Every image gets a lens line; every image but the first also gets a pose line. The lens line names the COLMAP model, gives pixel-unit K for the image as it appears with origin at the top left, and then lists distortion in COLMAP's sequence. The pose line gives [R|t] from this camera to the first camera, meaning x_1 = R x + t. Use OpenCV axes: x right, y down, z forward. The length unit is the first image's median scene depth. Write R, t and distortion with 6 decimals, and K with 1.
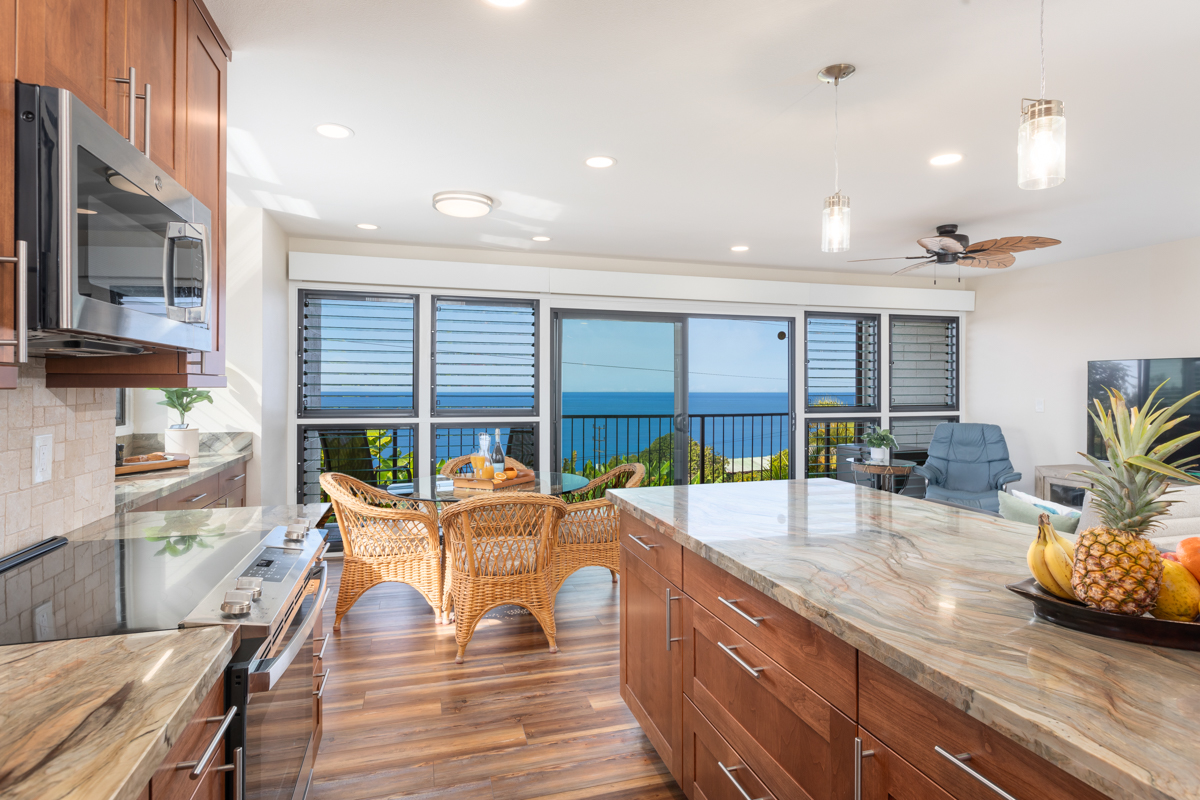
lens RADIAL K [[562.8, 0, 570.7], [0, 562.8, 388.0], [0, 0, 1]] dist [0.015452, 0.000114]
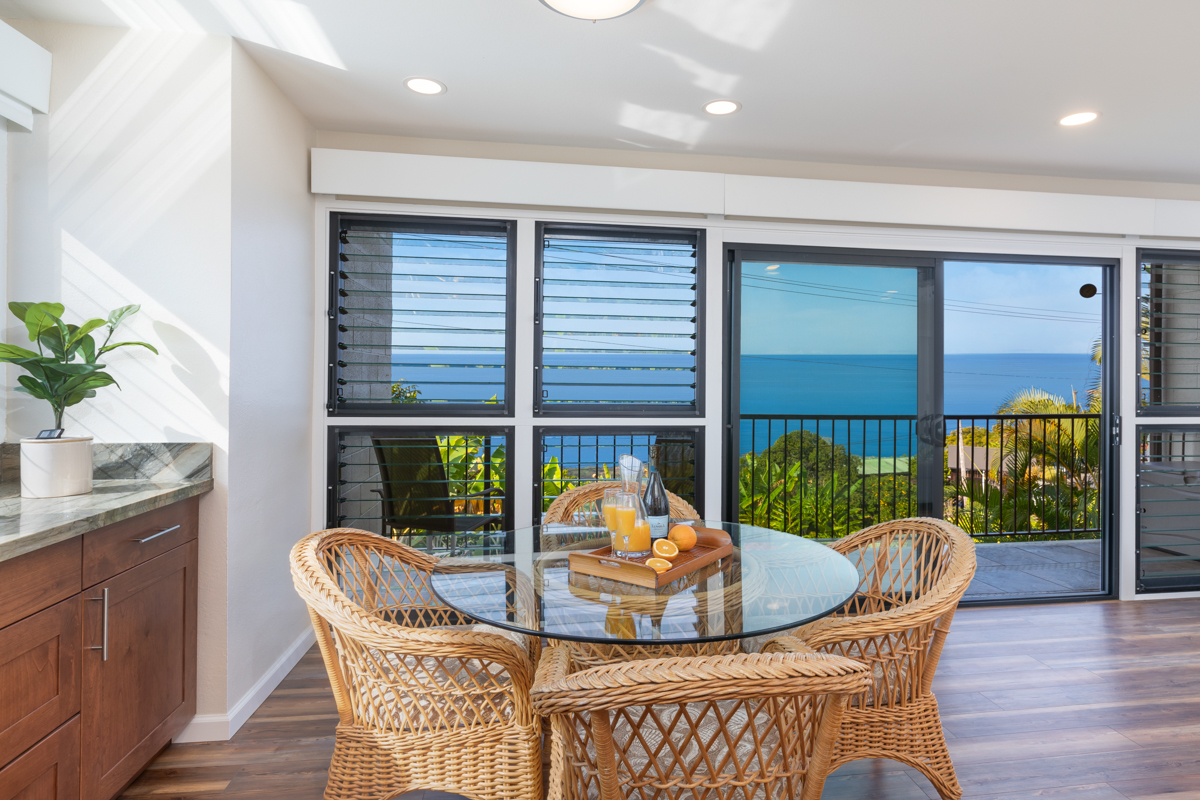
lens RADIAL K [[562.8, 0, 599.4], [0, 562.8, 390.3], [0, 0, 1]] dist [0.015452, 0.000114]
pose [[0.988043, 0.006330, -0.154051, -0.081671], [-0.004226, 0.999893, 0.013979, 0.013507], [0.154123, -0.013161, 0.987964, 0.397989]]
